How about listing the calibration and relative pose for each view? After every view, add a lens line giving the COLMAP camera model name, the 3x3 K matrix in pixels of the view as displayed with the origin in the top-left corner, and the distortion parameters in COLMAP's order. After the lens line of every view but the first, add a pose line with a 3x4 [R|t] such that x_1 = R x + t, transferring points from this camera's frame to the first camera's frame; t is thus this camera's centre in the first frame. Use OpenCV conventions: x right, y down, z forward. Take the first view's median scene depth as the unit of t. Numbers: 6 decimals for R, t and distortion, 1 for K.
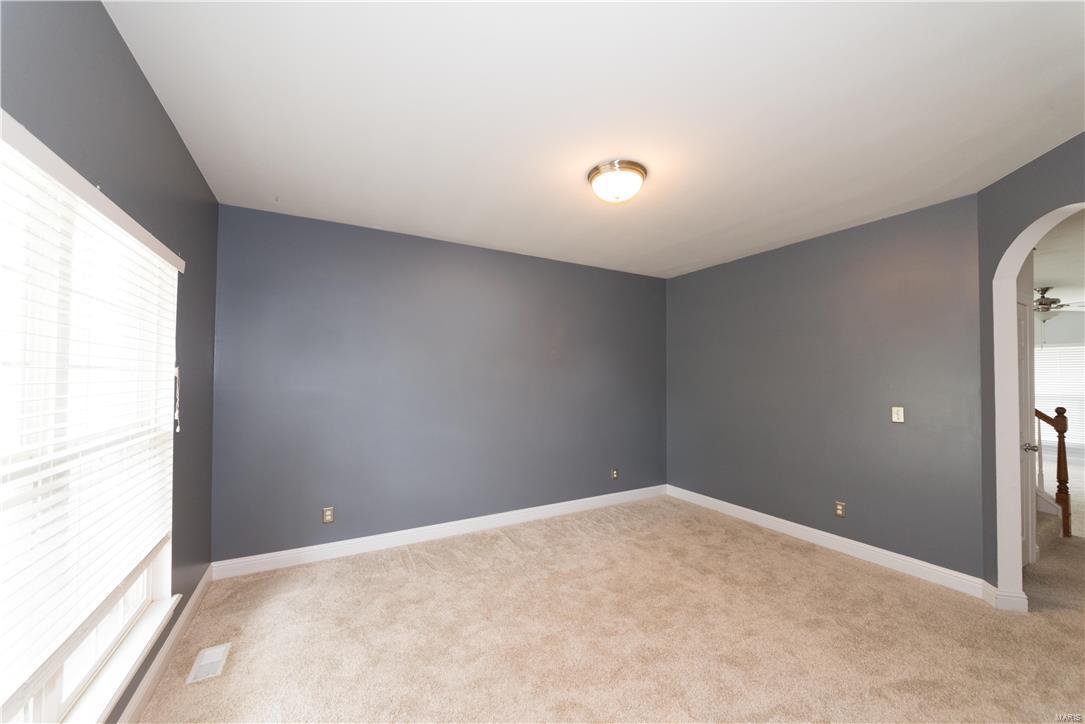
lens RADIAL K [[405.0, 0, 542.5], [0, 405.0, 362.0], [0, 0, 1]] dist [0.000121, -0.000190]
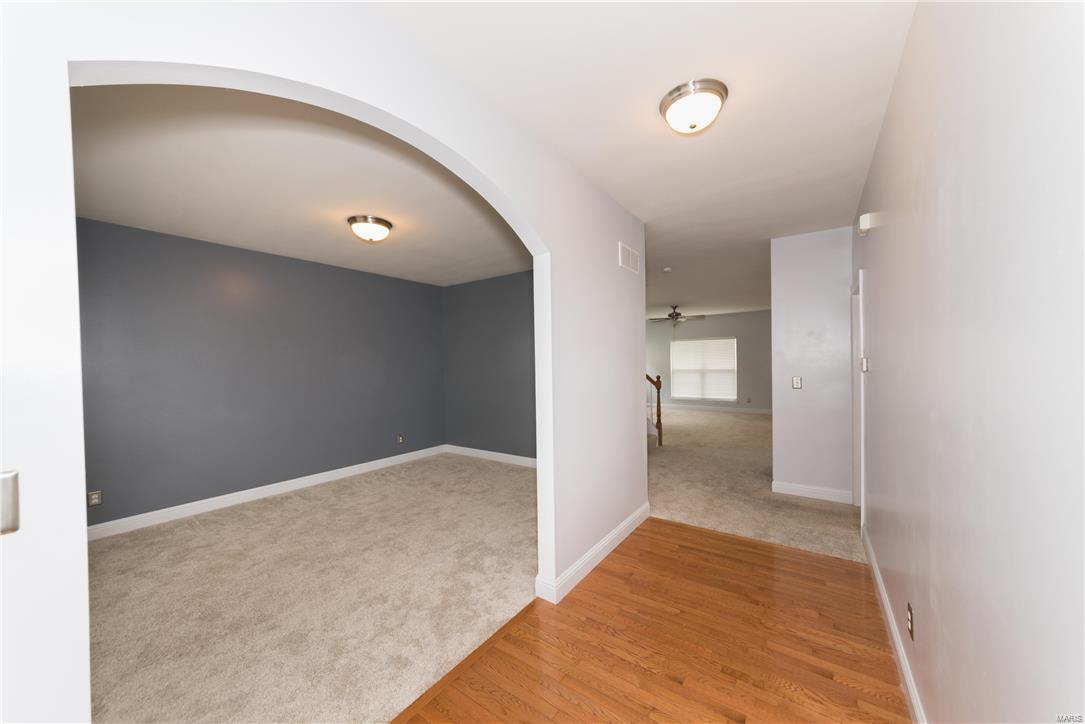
lens RADIAL K [[376.8, 0, 547.4], [0, 376.8, 367.6], [0, 0, 1]] dist [-0.003892, -0.000163]
pose [[0.898258, -0.025969, 0.438700, 0.114114], [0.003956, 0.998690, 0.051017, -0.015801], [-0.439450, -0.044091, 0.897184, -0.380411]]
